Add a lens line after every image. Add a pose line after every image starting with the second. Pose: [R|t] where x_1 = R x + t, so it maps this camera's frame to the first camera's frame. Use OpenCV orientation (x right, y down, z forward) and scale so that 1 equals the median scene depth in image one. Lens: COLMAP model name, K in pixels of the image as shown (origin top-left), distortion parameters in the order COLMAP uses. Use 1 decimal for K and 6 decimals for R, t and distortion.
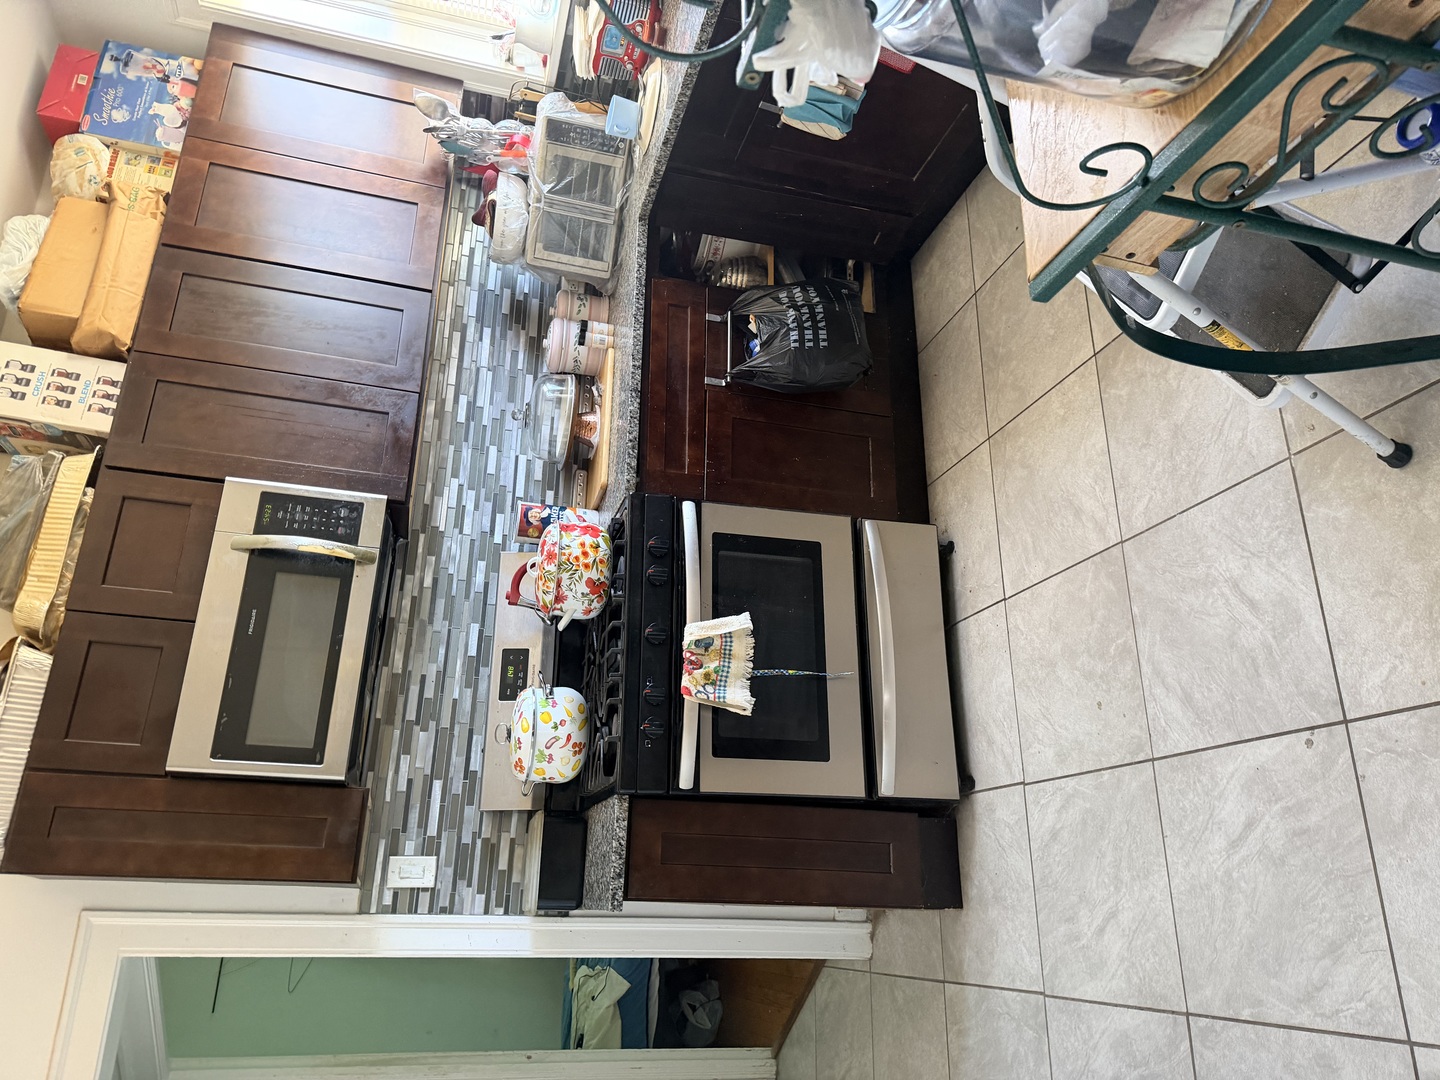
lens RADIAL K [[1079.4, 0, 752.6], [0, 1079.4, 541.5], [0, 0, 1]] dist [0.047488, -0.002800]
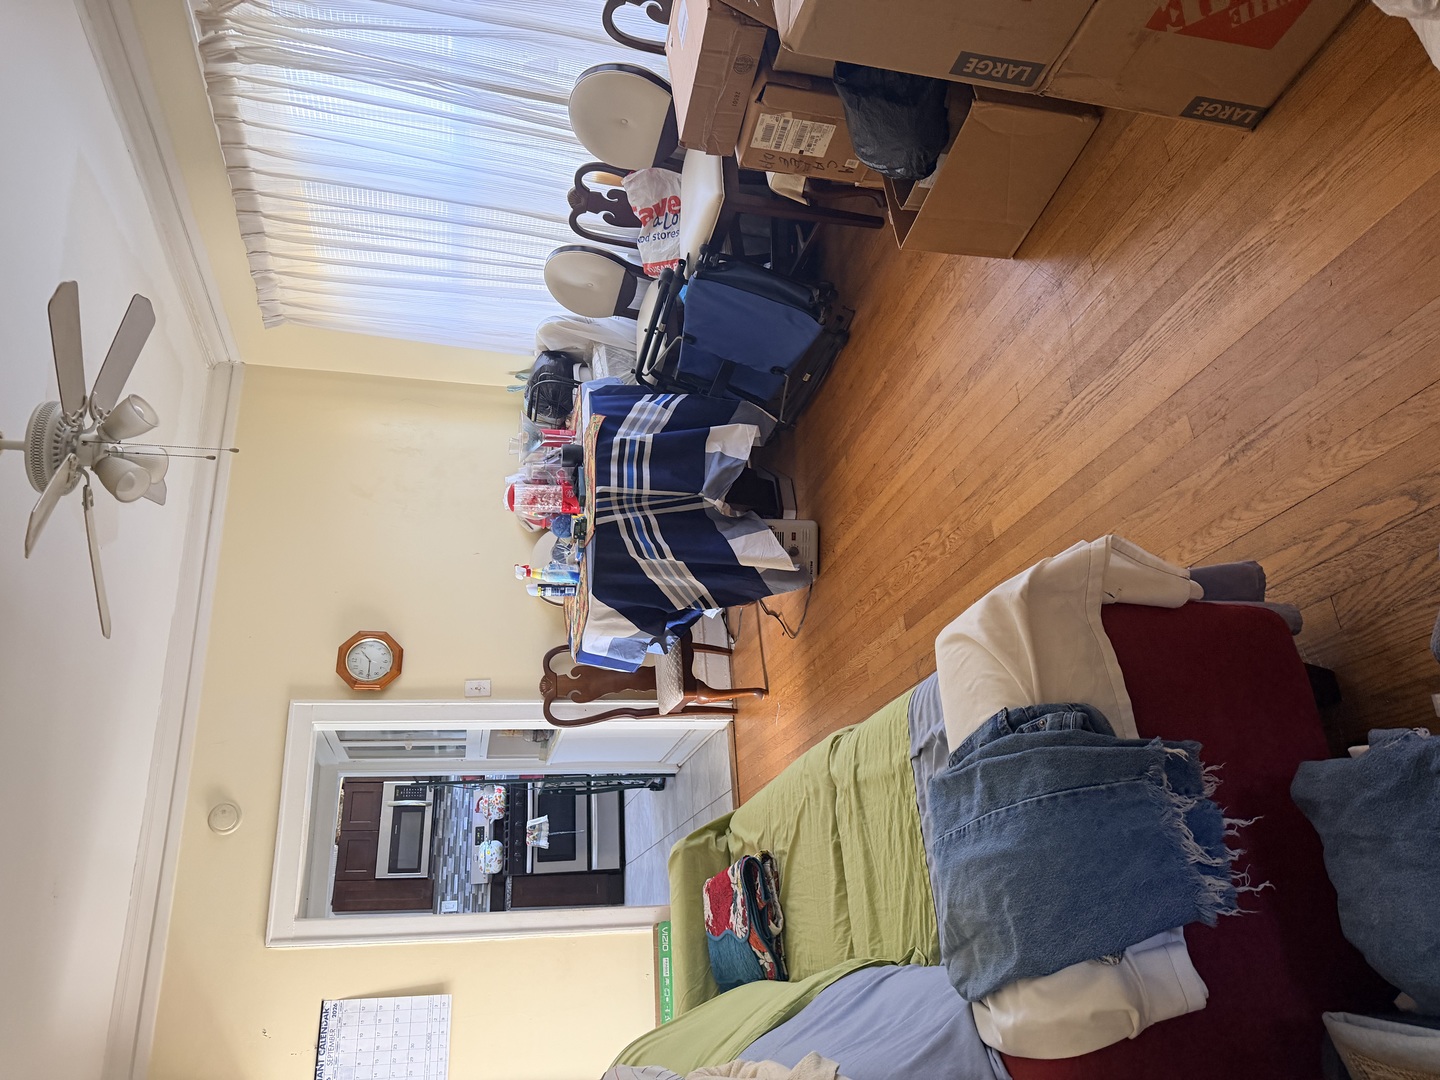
lens RADIAL K [[1042.6, 0, 720.0], [0, 1042.6, 540.0], [0, 0, 1]] dist [0.023277, -0.003817]
pose [[0.996246, -0.082391, -0.026546, 0.637840], [0.080416, 0.994410, -0.068422, -0.480282], [0.032035, 0.066031, 0.997303, -2.079636]]
